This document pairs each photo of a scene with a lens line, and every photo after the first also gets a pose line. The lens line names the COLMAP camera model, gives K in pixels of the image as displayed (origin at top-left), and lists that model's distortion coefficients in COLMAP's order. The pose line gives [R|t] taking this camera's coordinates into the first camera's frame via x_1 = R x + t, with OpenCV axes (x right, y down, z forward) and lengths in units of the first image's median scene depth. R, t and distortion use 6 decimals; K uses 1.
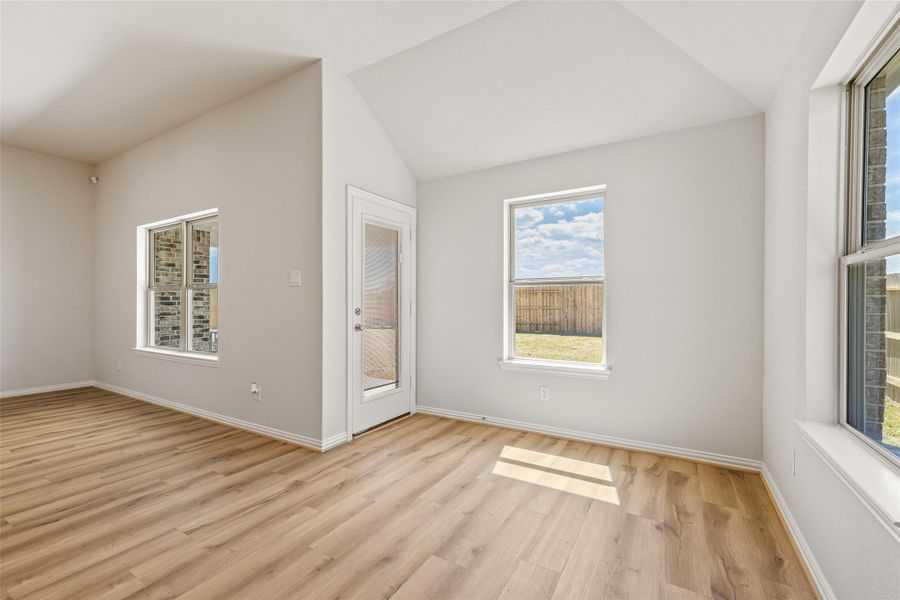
lens RADIAL K [[380.0, 0, 448.4], [0, 380.0, 303.9], [0, 0, 1]] dist [0.002086, 0.000005]
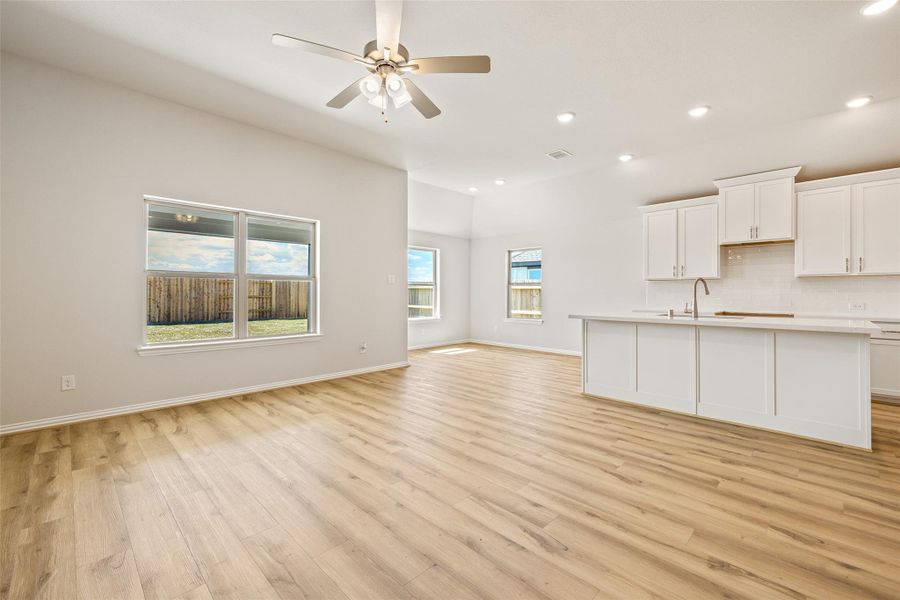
lens RADIAL K [[380.0, 0, 448.6], [0, 380.0, 291.0], [0, 0, 1]] dist [0.002086, 0.000005]
pose [[0.243311, 0.007809, 0.969917, -2.312702], [-0.000987, 0.999969, -0.007803, 0.003816], [-0.969948, 0.000941, 0.243311, 0.311433]]
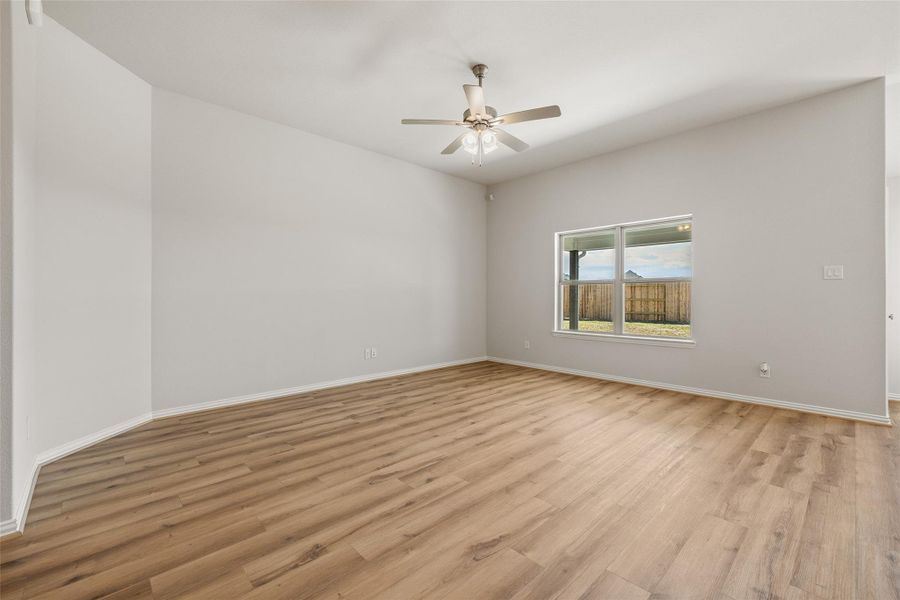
lens RADIAL K [[380.0, 0, 449.5], [0, 380.0, 298.4], [0, 0, 1]] dist [0.002086, 0.000005]
pose [[0.961475, 0.001421, -0.274890, -1.306249], [-0.000032, 0.999987, 0.005055, 0.004903], [0.274893, -0.004852, 0.961462, -0.449681]]
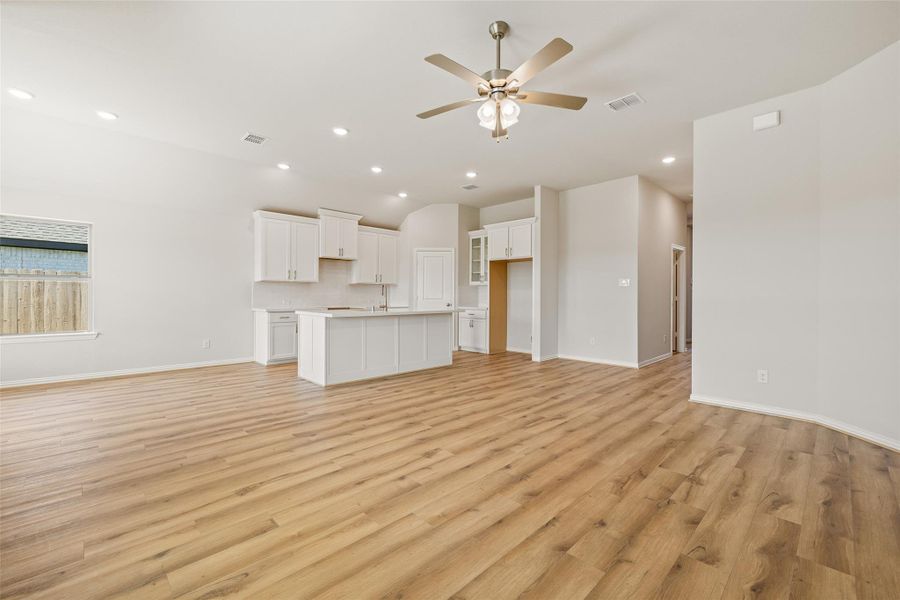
lens RADIAL K [[380.0, 0, 448.0], [0, 380.0, 296.1], [0, 0, 1]] dist [0.002086, 0.000005]
pose [[-0.964494, -0.004962, 0.264059, -1.658994], [-0.003946, 0.999983, 0.004376, -0.000279], [-0.264076, 0.003178, -0.964497, 1.601036]]
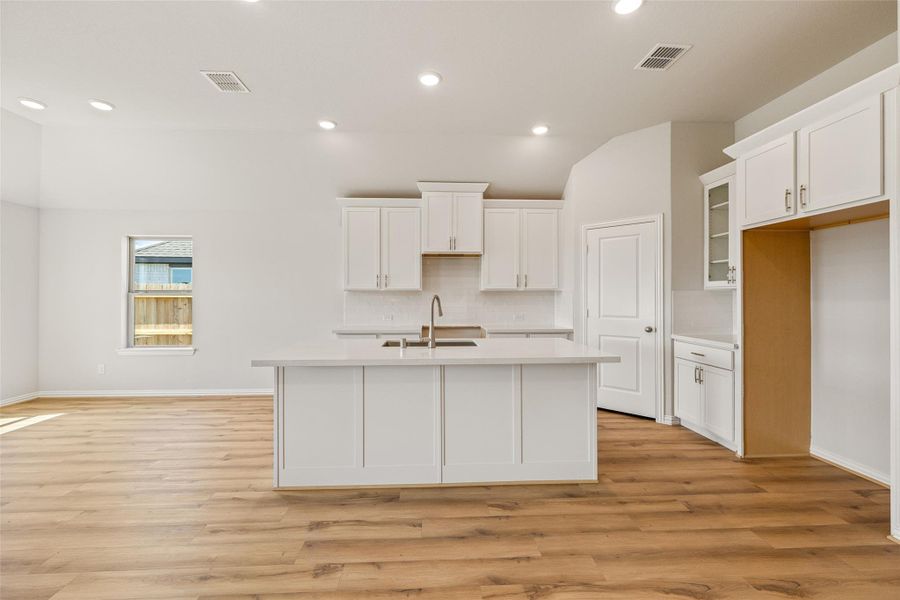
lens RADIAL K [[380.0, 0, 449.3], [0, 380.0, 296.1], [0, 0, 1]] dist [0.002086, 0.000005]
pose [[-0.554367, 0.000519, 0.832272, -1.679603], [0.003232, 0.999994, 0.001529, -0.051044], [-0.832266, 0.003537, -0.554365, 0.315781]]
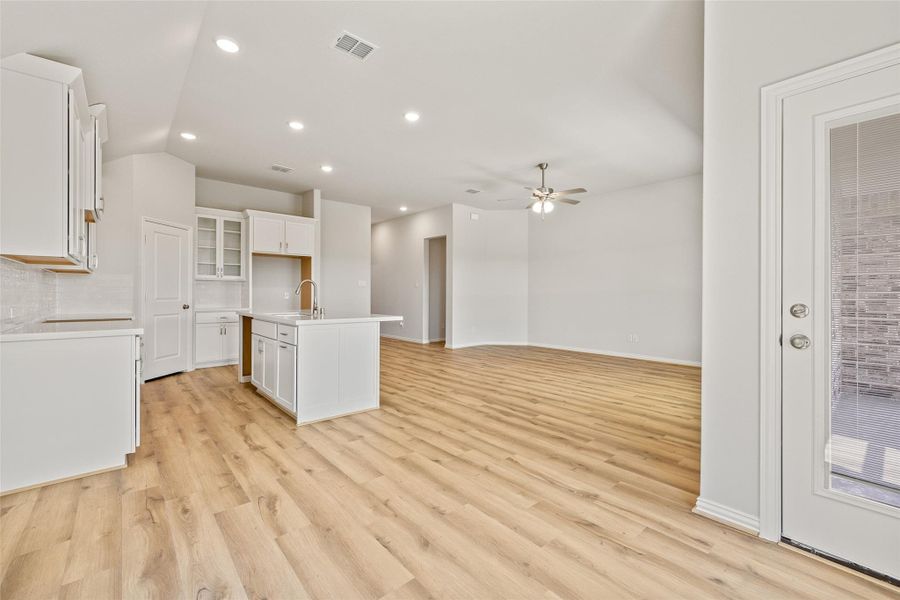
lens RADIAL K [[380.0, 0, 452.6], [0, 380.0, 293.8], [0, 0, 1]] dist [0.002086, 0.000005]
pose [[-0.308804, -0.002592, -0.951122, 0.465421], [-0.006774, 0.999977, -0.000525, 0.000919], [0.951102, 0.006281, -0.308814, 0.815314]]
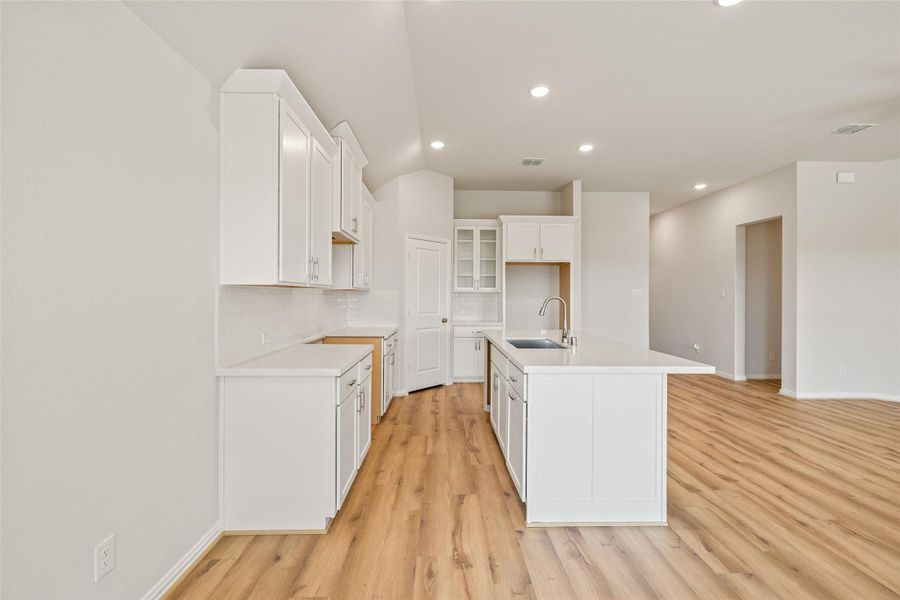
lens RADIAL K [[380.0, 0, 448.7], [0, 380.0, 293.5], [0, 0, 1]] dist [0.002086, 0.000005]
pose [[-0.847696, -0.007423, -0.530430, 0.055566], [-0.006775, 0.999972, -0.003167, -0.054769], [0.530439, 0.000909, -0.847723, 0.577258]]
